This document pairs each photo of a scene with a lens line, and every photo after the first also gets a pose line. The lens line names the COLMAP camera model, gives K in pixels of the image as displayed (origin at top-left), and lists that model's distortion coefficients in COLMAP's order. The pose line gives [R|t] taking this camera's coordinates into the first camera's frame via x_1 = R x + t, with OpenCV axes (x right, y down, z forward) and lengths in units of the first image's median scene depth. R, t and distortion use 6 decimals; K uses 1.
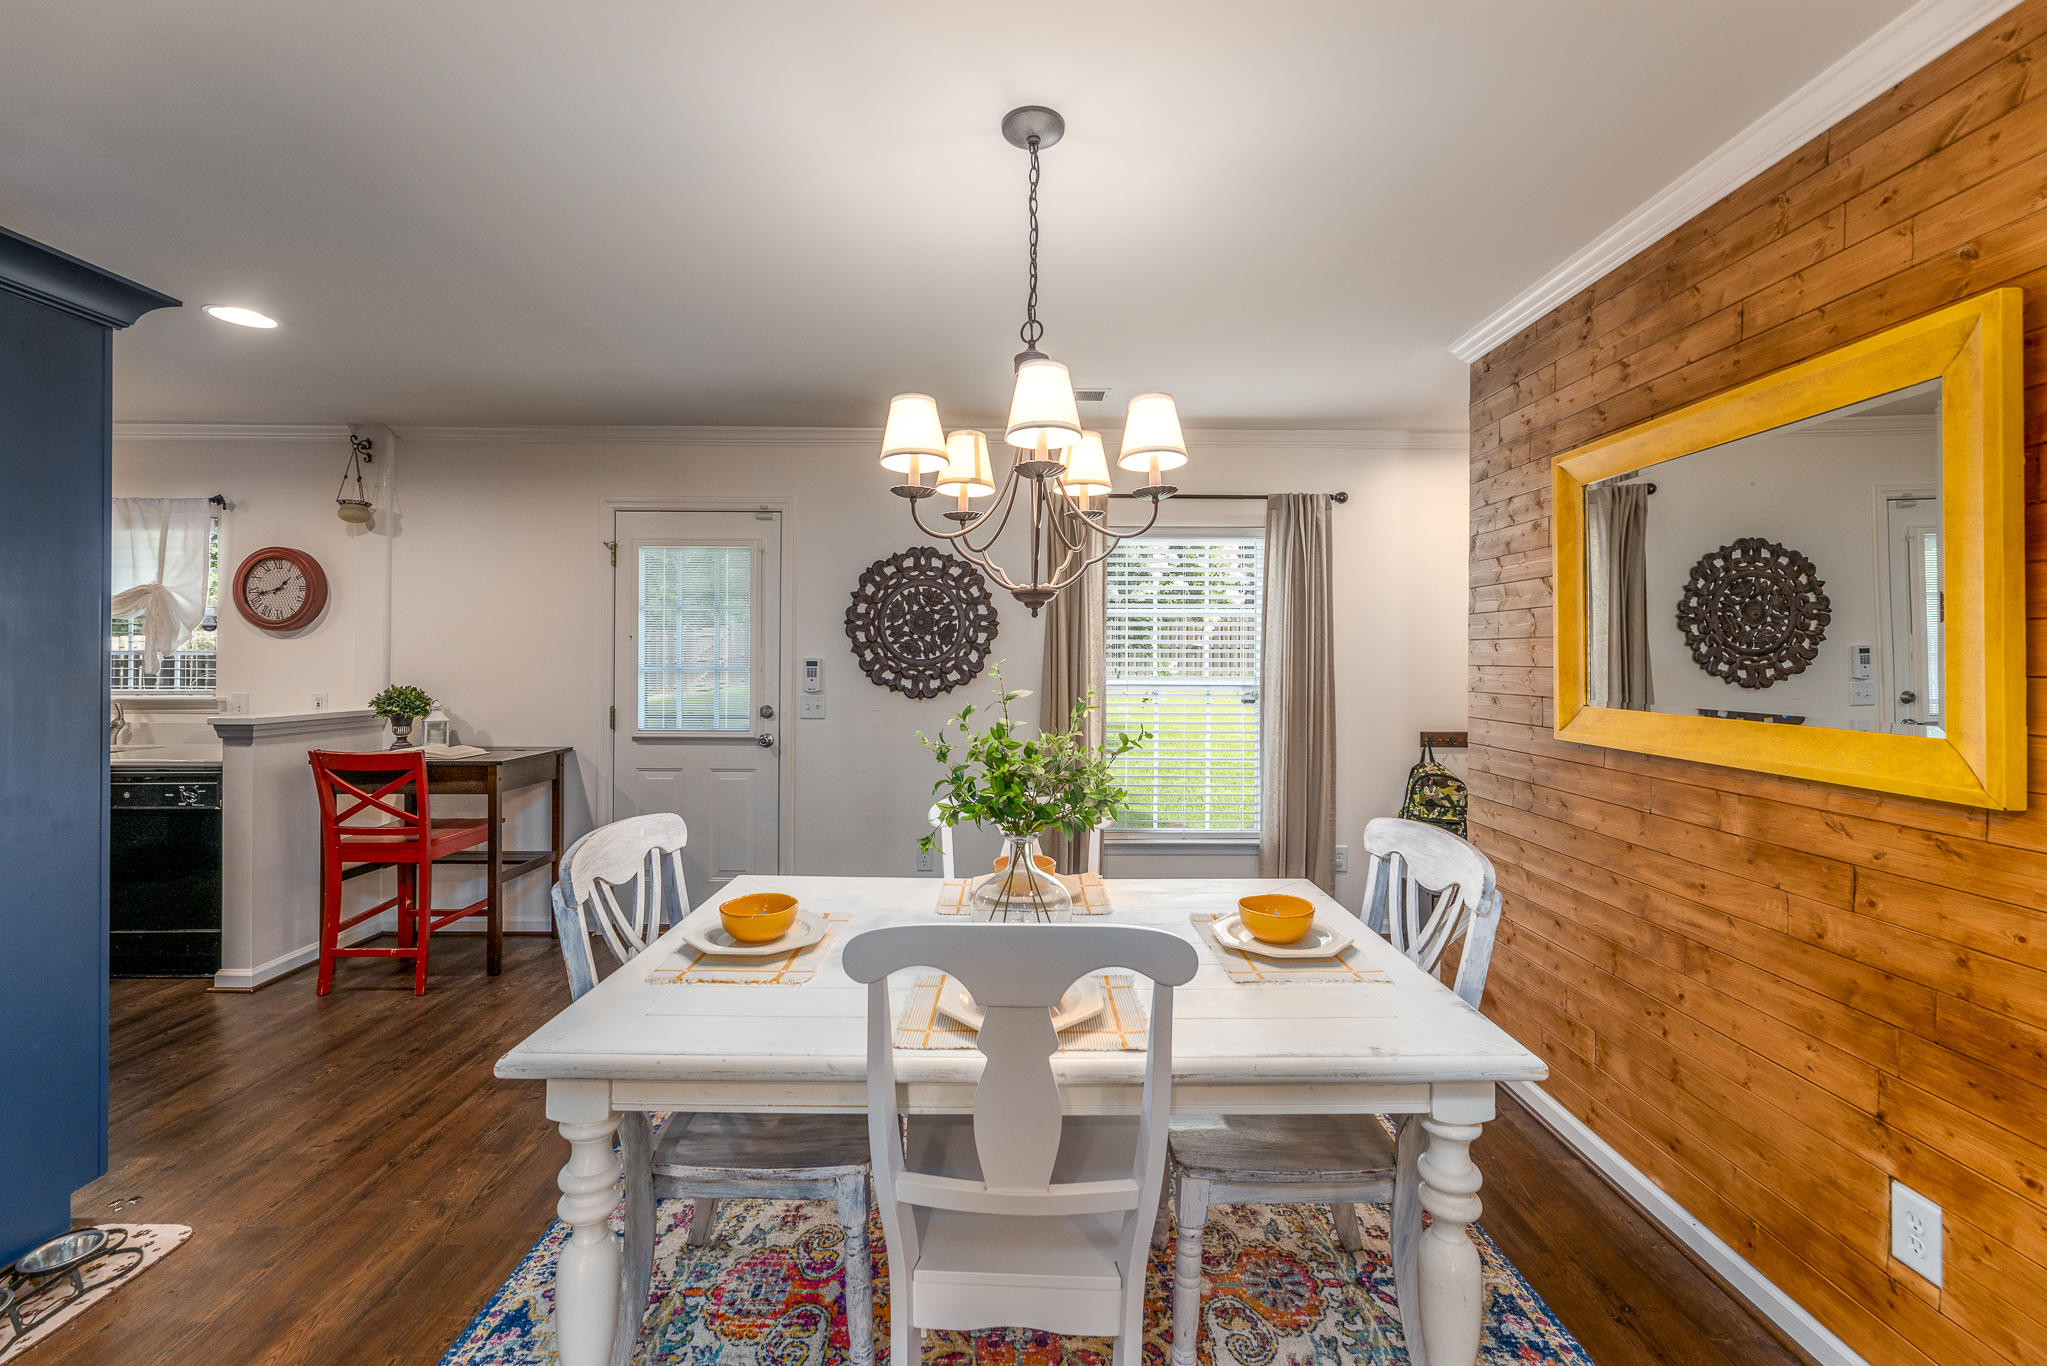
lens RADIAL K [[843.8, 0, 1028.4], [0, 843.8, 657.3], [0, 0, 1]] dist [0.000707, 0.000096]
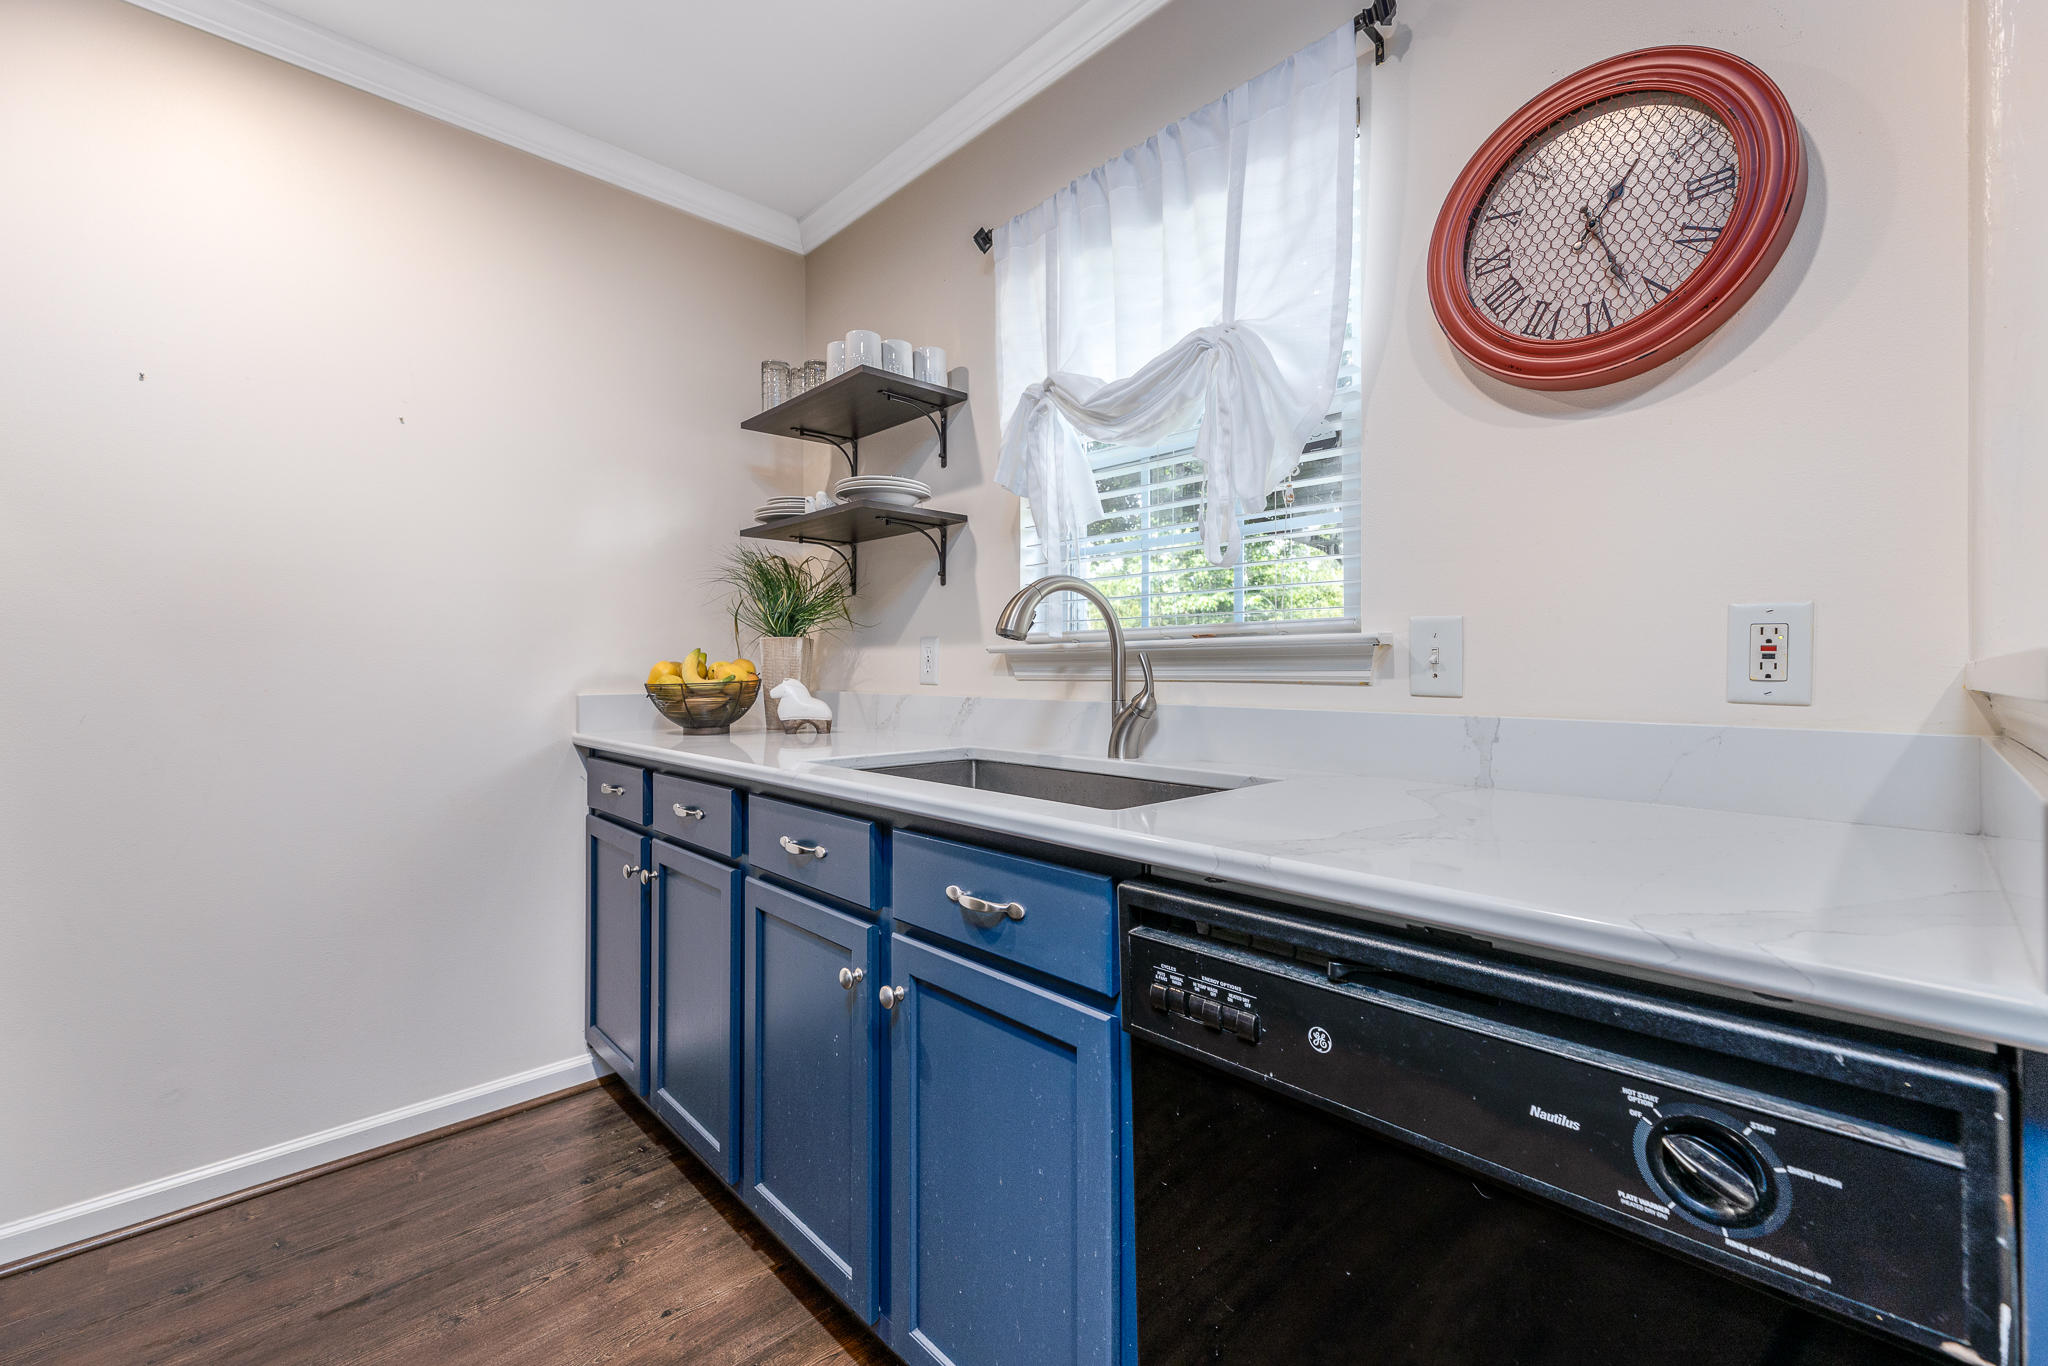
lens RADIAL K [[844.3, 0, 1028.9], [0, 844.3, 657.3], [0, 0, 1]] dist [0.000707, 0.000096]
pose [[0.691533, -0.013681, -0.722215, -0.825025], [0.002216, 0.999856, -0.016819, 0.062234], [0.722341, 0.010031, 0.691464, 0.687411]]
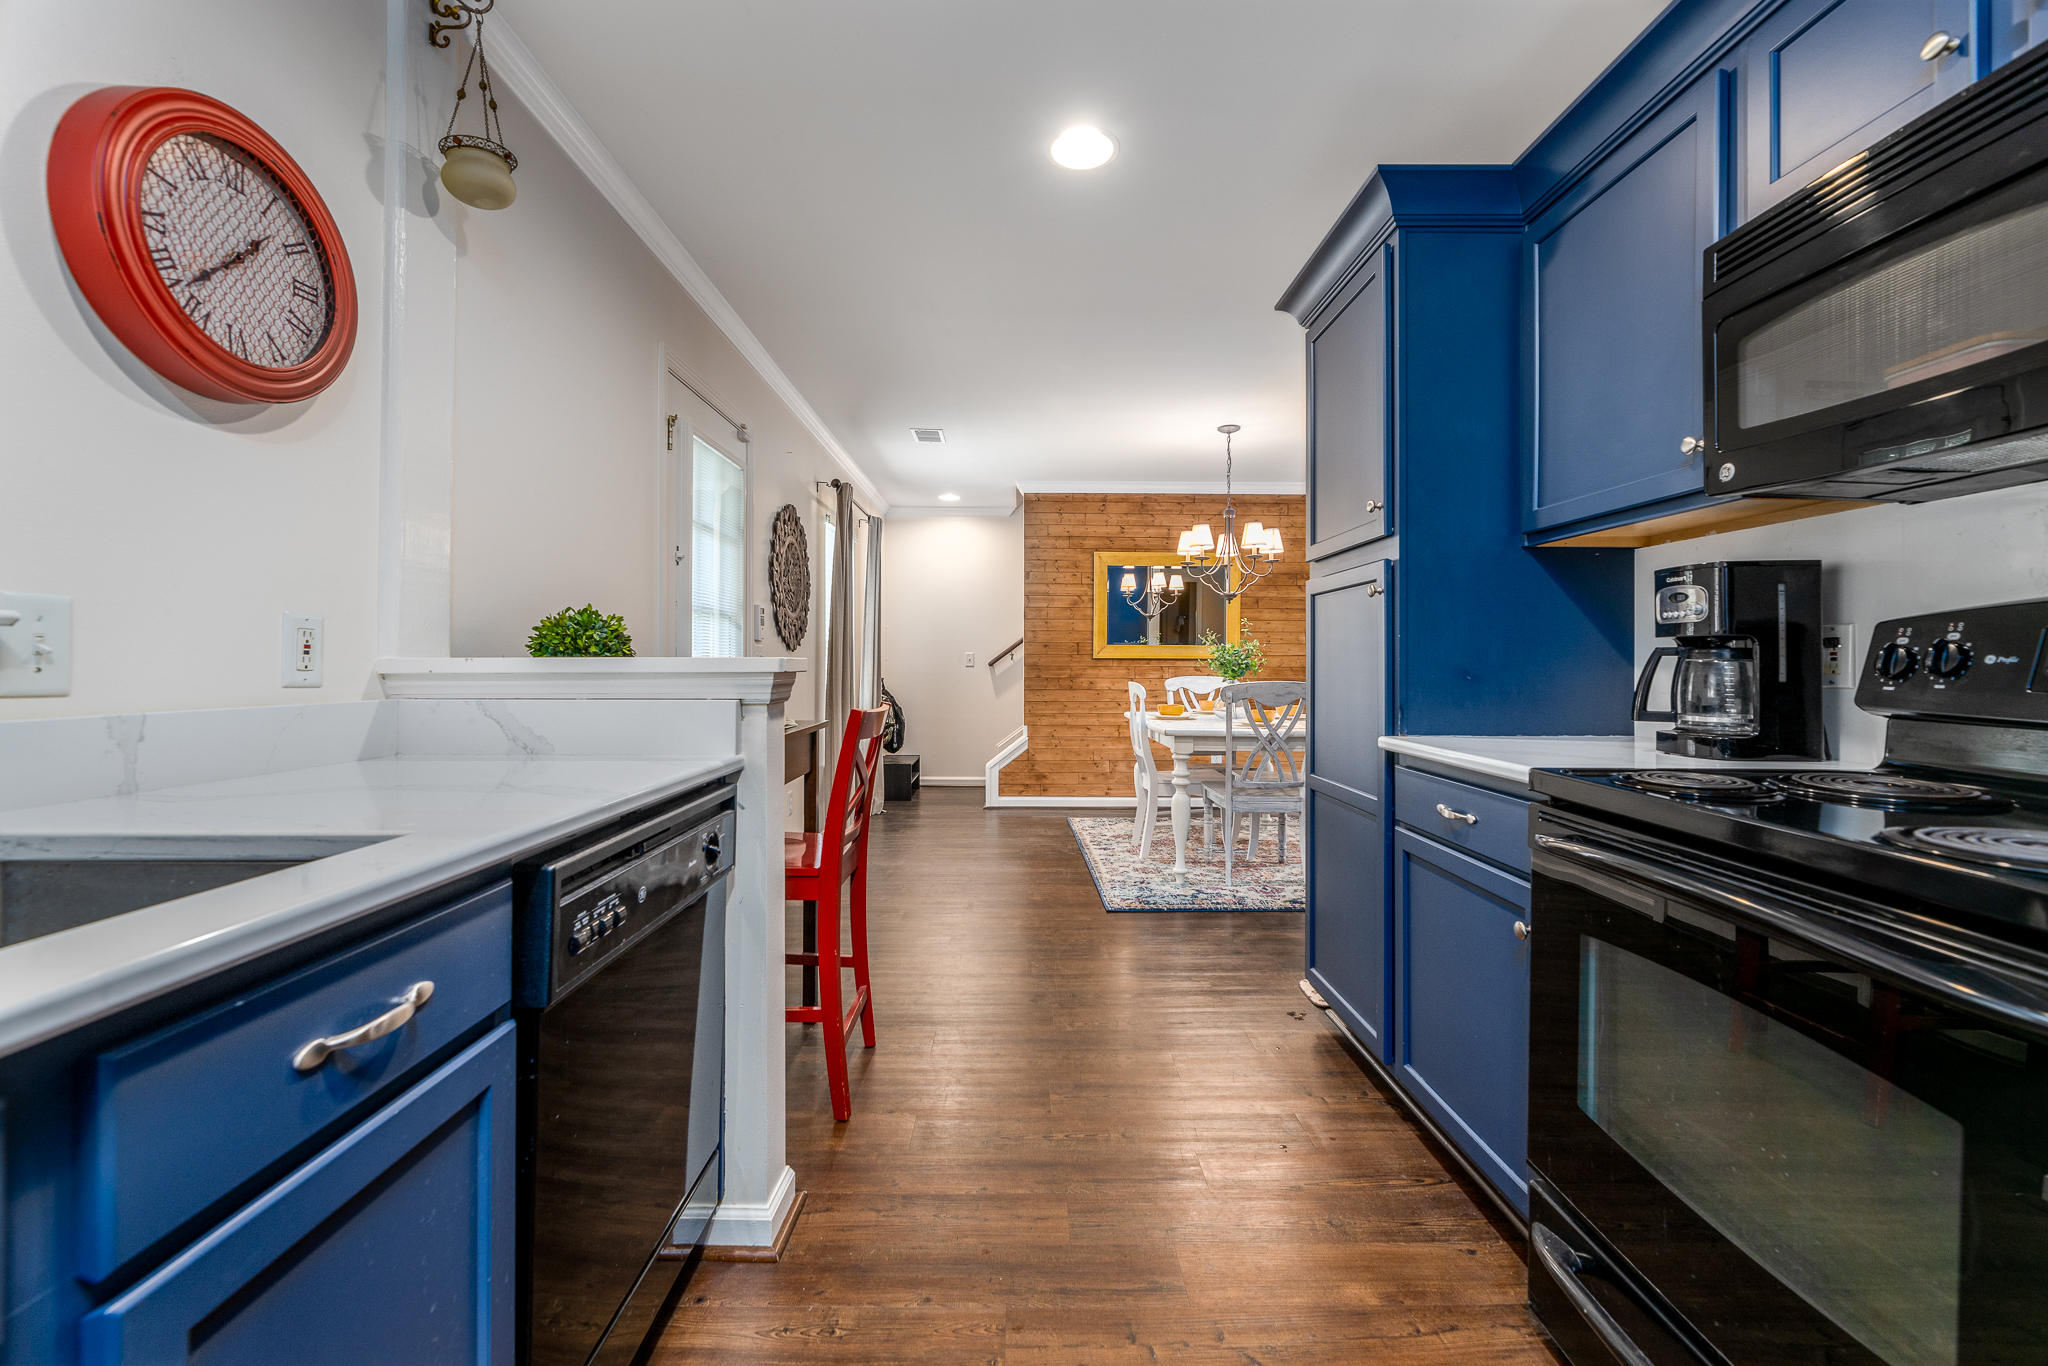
lens RADIAL K [[844.3, 0, 1028.9], [0, 844.3, 657.3], [0, 0, 1]] dist [0.000707, 0.000096]
pose [[-0.012018, 0.002216, 0.999925, -1.197514], [-0.003371, 0.999992, -0.002257, 0.060088], [-0.999922, -0.003398, -0.012010, 0.728629]]
